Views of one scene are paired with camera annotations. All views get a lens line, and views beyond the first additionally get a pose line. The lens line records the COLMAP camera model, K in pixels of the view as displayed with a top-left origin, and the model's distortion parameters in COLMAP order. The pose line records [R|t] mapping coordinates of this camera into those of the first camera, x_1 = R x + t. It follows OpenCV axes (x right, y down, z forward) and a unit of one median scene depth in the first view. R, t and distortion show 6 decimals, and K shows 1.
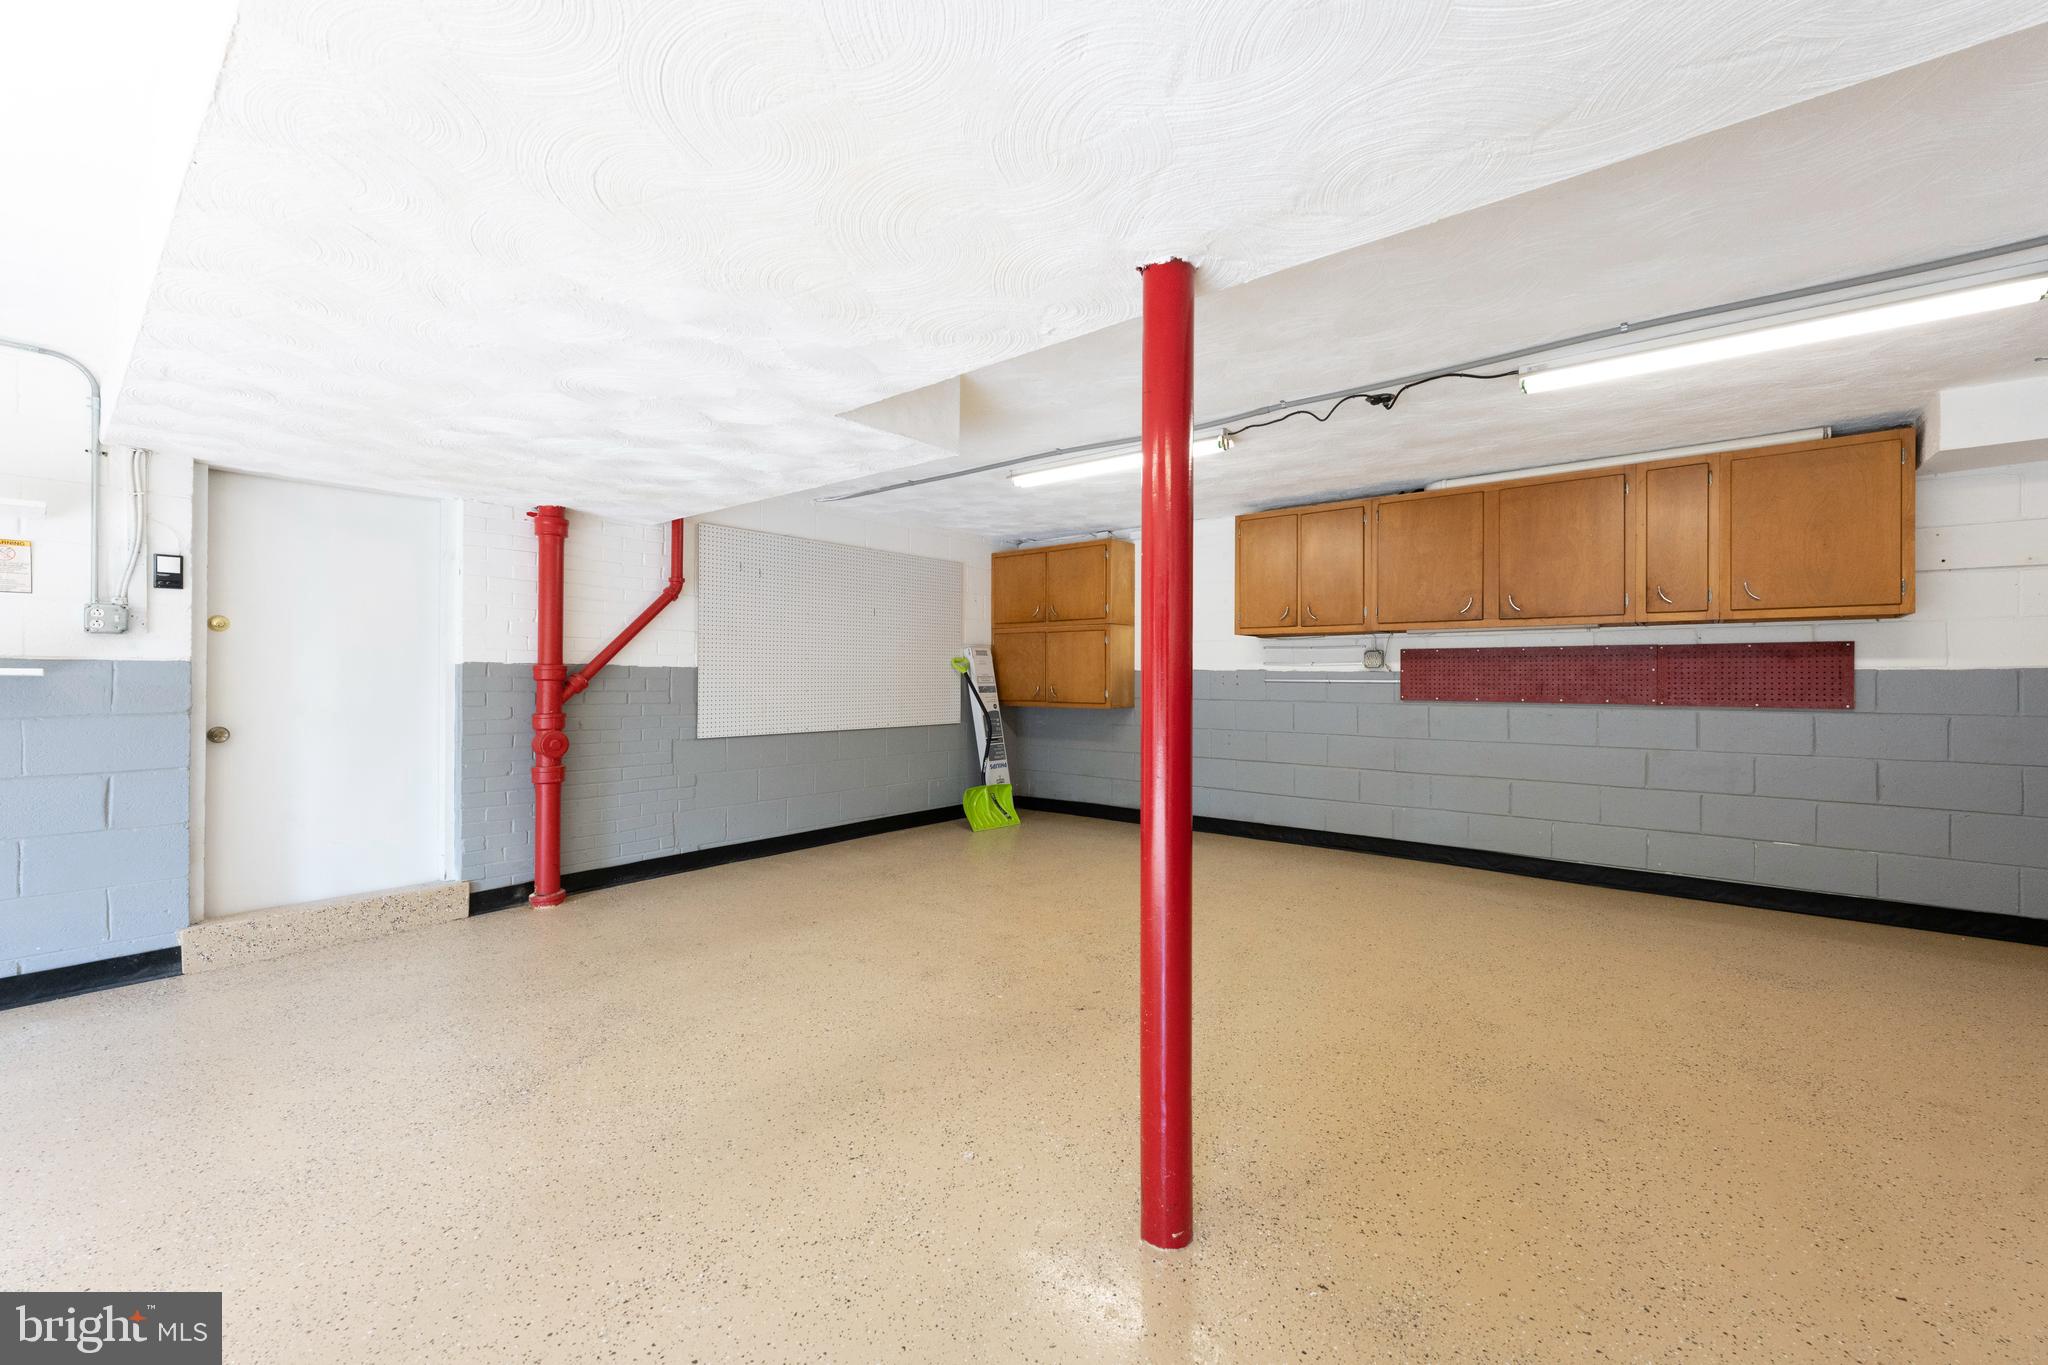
lens RADIAL K [[822.4, 0, 1028.5], [0, 822.4, 669.7], [0, 0, 1]] dist [-0.002054, 0.000069]
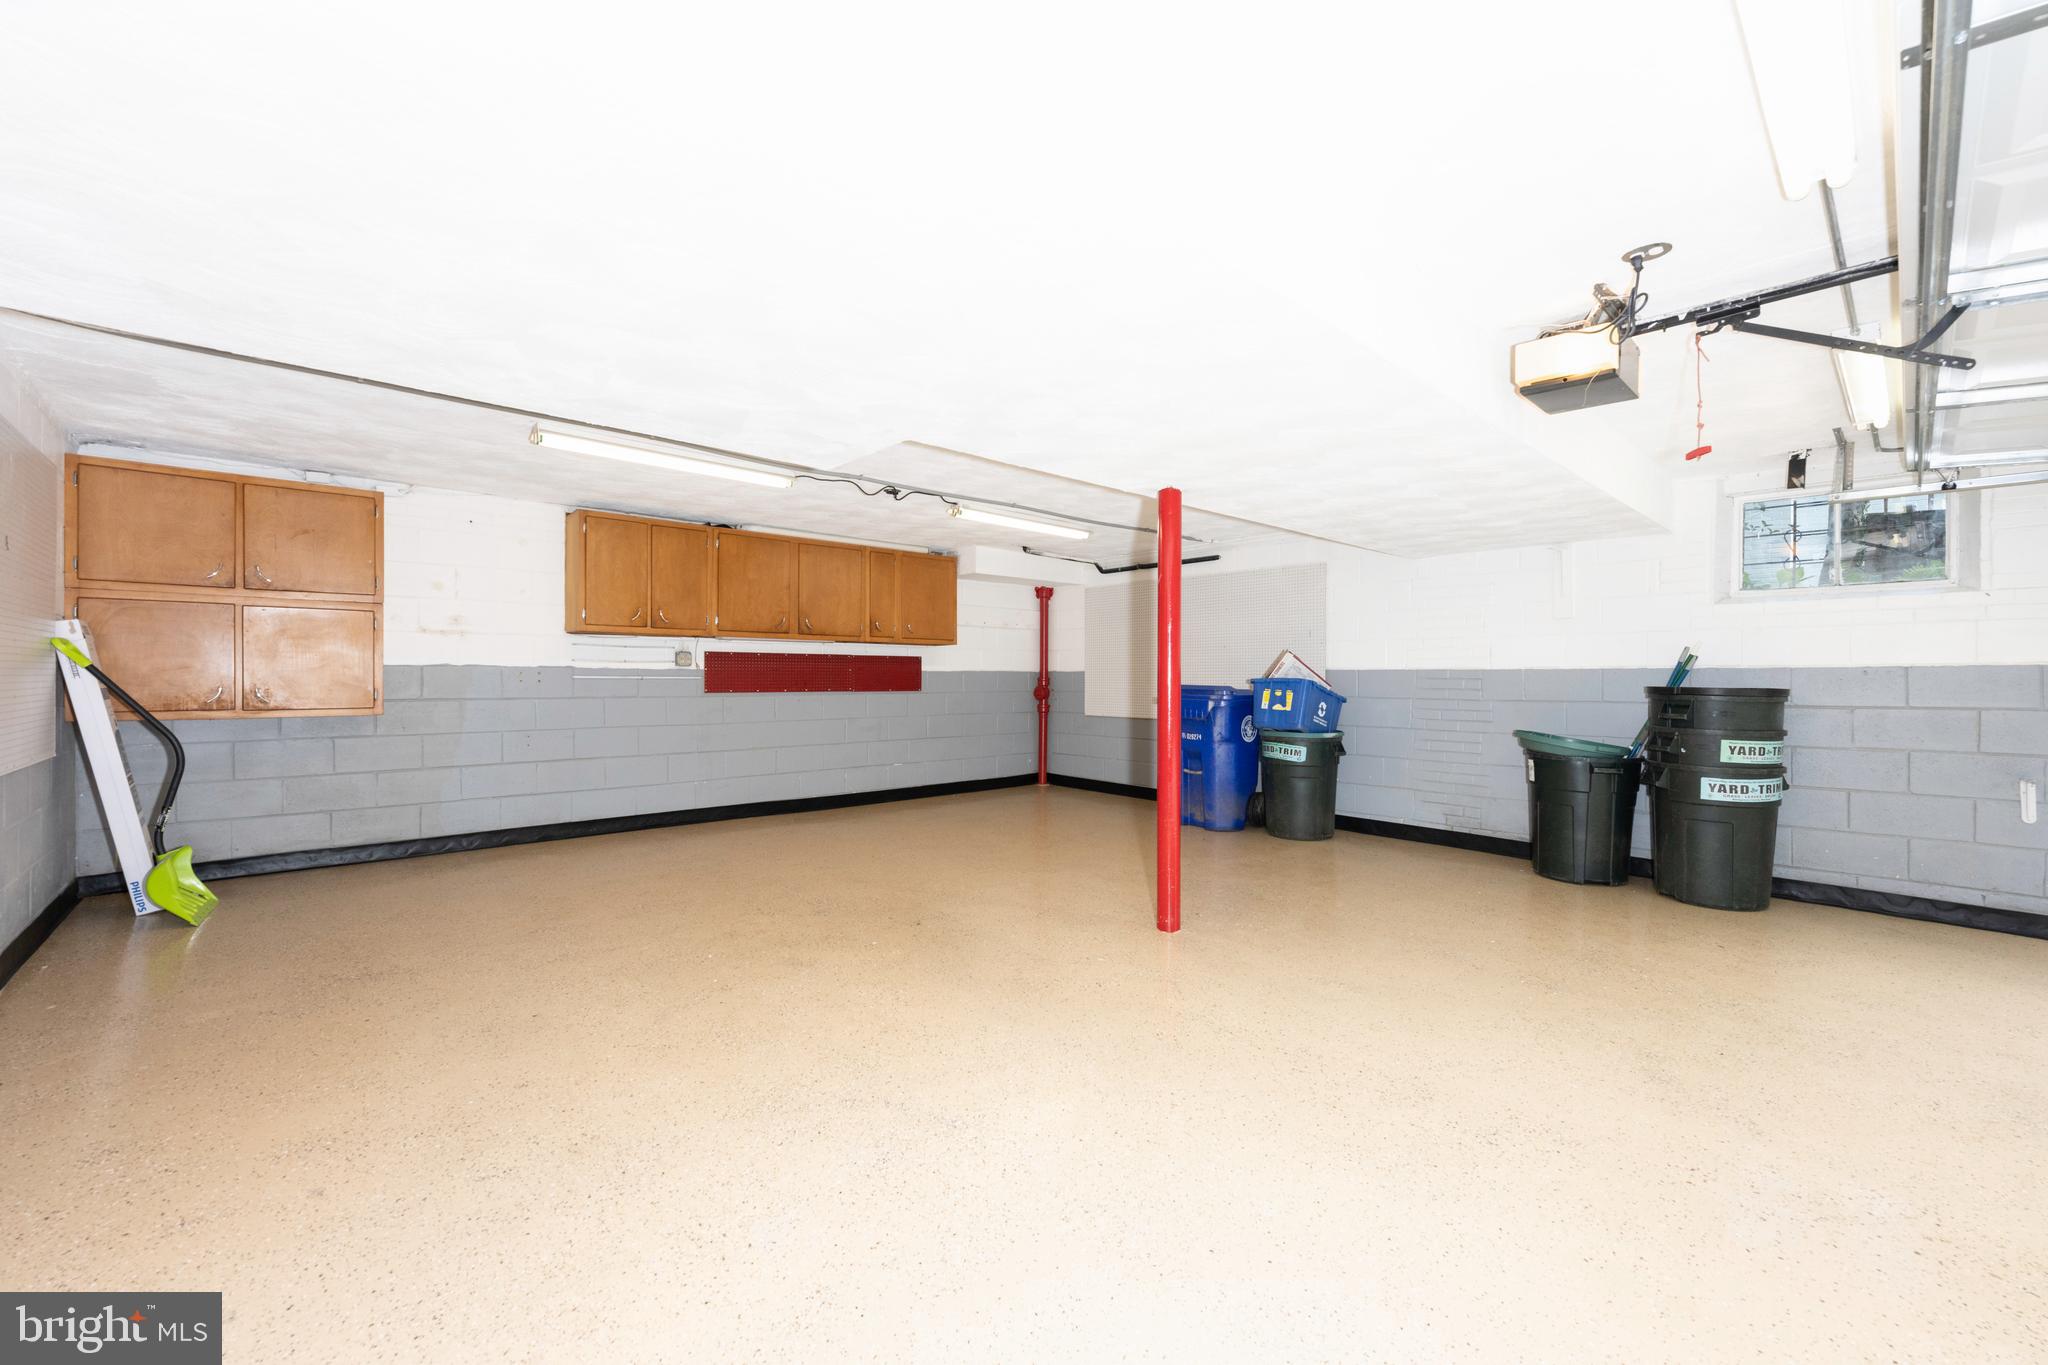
lens RADIAL K [[822.4, 0, 1028.5], [0, 822.4, 669.7], [0, 0, 1]] dist [-0.002054, 0.000069]
pose [[0.126193, 0.008010, 0.991973, -0.857433], [-0.009837, 0.999928, -0.006823, 0.006594], [-0.991957, -0.008897, 0.126263, 0.456687]]
